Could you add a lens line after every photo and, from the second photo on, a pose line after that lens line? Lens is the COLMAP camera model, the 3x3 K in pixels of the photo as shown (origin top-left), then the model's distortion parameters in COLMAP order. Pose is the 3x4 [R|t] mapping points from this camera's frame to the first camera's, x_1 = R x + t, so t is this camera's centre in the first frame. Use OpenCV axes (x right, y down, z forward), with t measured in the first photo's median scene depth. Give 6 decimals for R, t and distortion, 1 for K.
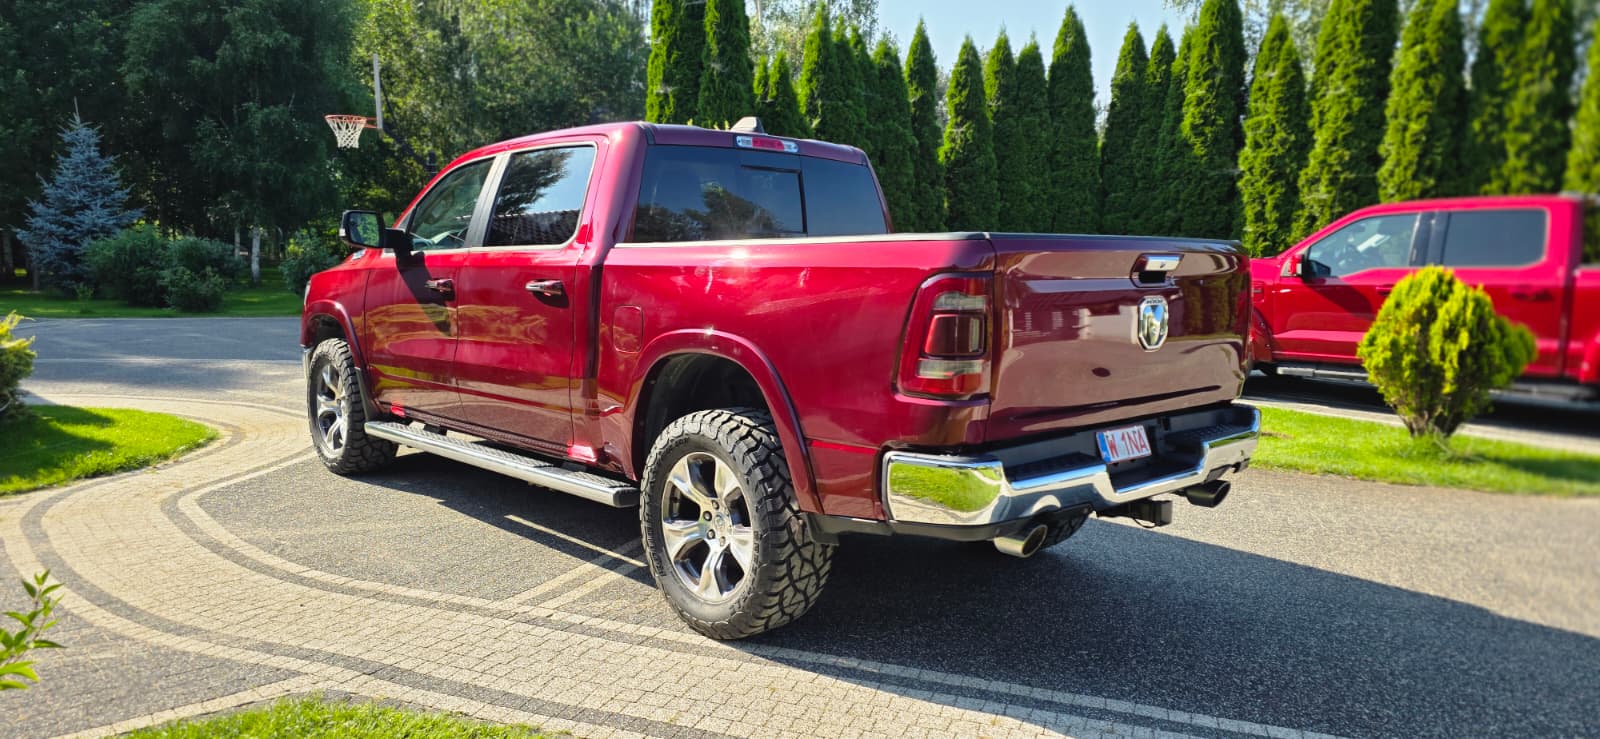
lens RADIAL K [[1076.7, 0, 800.1], [0, 1076.7, 381.0], [0, 0, 1]] dist [0.071078, -0.069498]
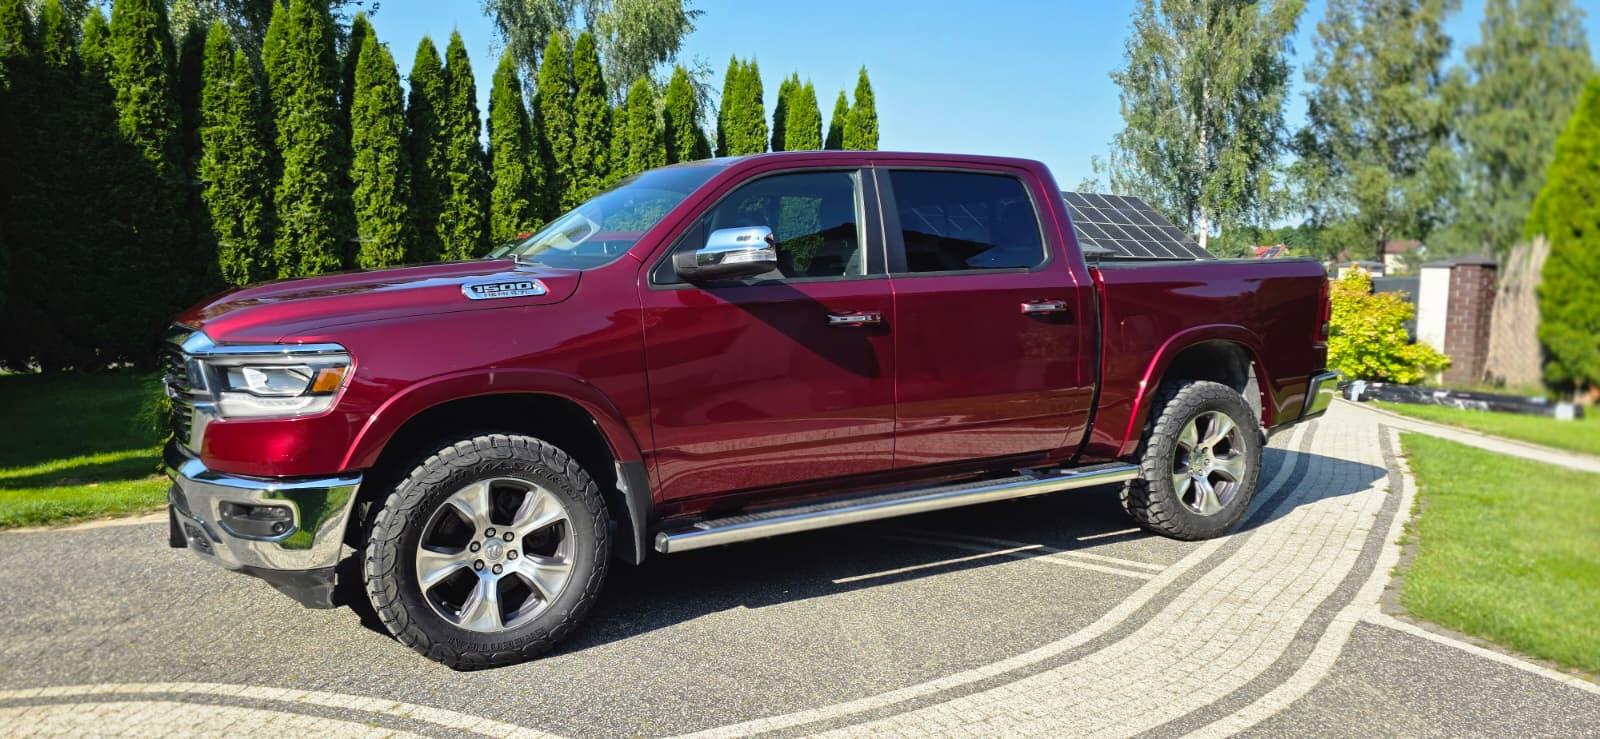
lens RADIAL K [[1076.7, 0, 807.4], [0, 1076.7, 368.9], [0, 0, 1]] dist [0.071078, -0.069498]
pose [[0.217110, -0.099712, 0.971041, -0.440108], [0.121143, 0.989831, 0.074556, -0.044606], [-0.968601, 0.101448, 0.226982, 0.325193]]
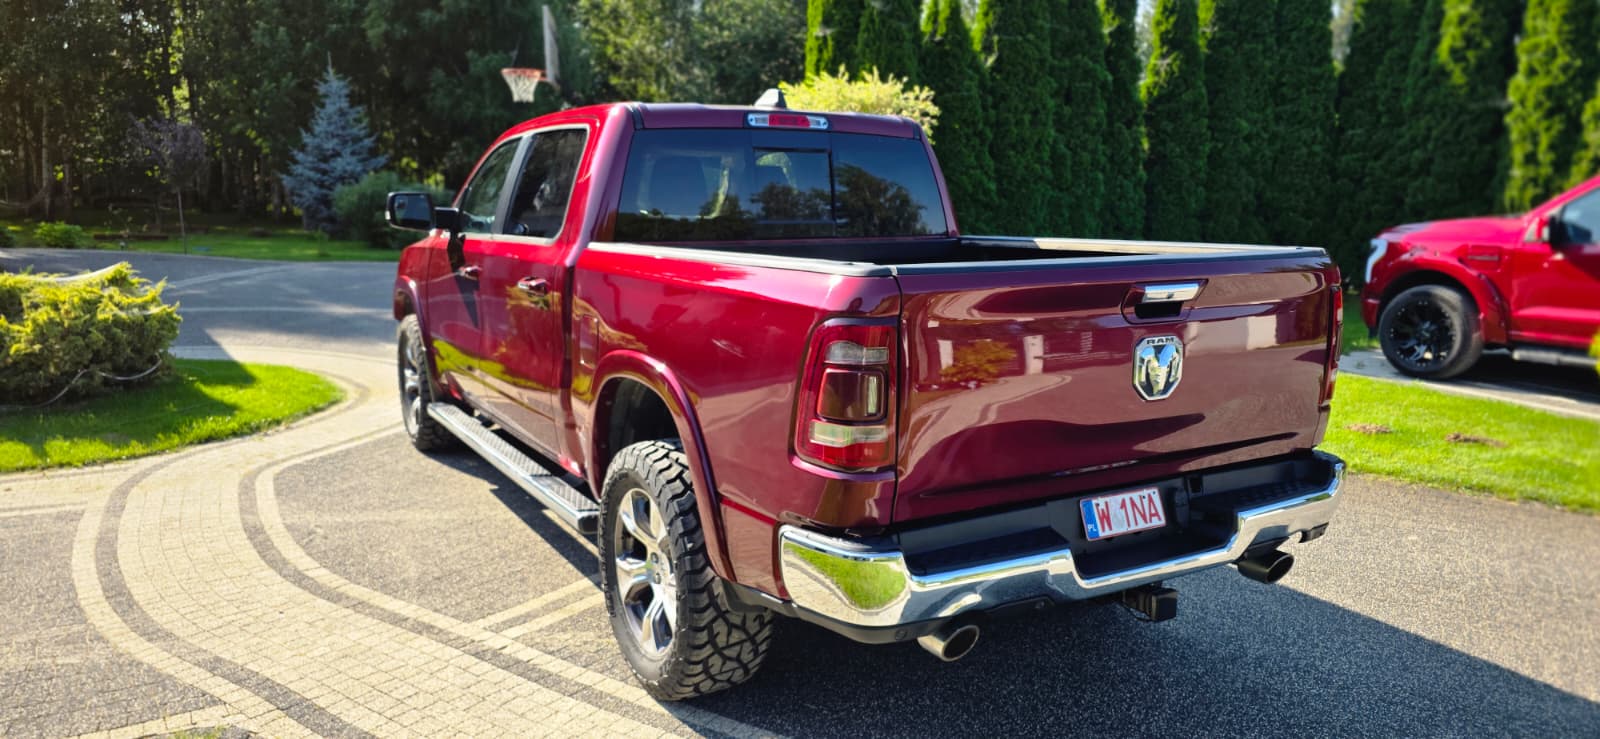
lens RADIAL K [[1076.7, 0, 800.1], [0, 1076.7, 395.9], [0, 0, 1]] dist [0.071078, -0.069498]
pose [[0.976582, 0.037022, -0.211938, 0.061491], [-0.021069, 0.996805, 0.077041, -0.022797], [0.214113, -0.070772, 0.974242, 0.045490]]
